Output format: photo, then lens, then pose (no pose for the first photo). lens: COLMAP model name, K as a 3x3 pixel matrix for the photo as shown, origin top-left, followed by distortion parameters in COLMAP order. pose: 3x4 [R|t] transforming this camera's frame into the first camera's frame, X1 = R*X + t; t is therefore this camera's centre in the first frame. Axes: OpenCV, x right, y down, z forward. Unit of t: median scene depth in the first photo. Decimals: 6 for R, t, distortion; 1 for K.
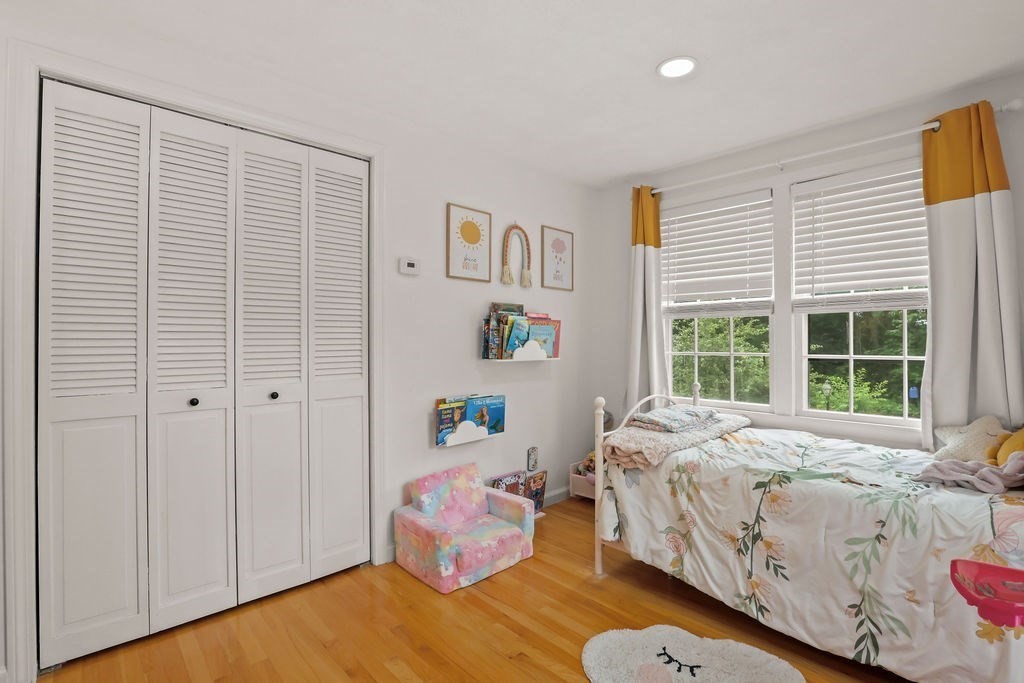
lens RADIAL K [[470.6, 0, 515.1], [0, 470.6, 343.7], [0, 0, 1]] dist [-0.034267, 0.005438]
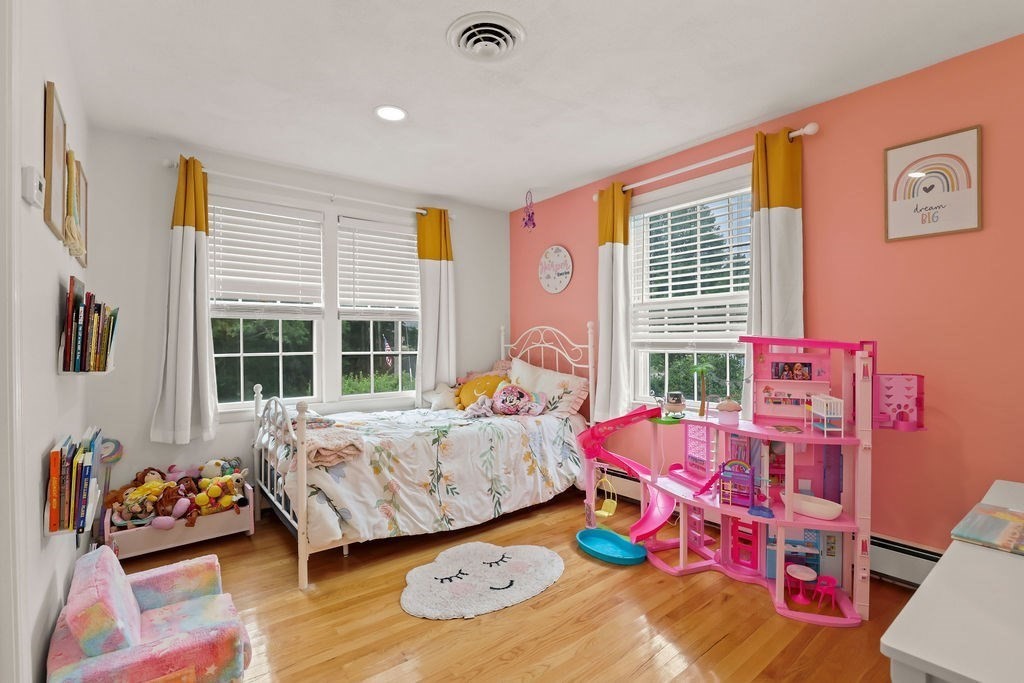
lens RADIAL K [[470.6, 0, 515.2], [0, 470.6, 337.9], [0, 0, 1]] dist [-0.034267, 0.005438]
pose [[0.089203, 0.005700, 0.995997, -0.803886], [0.006779, 0.999957, -0.006330, -0.005416], [-0.995990, 0.007317, 0.089160, 0.547668]]
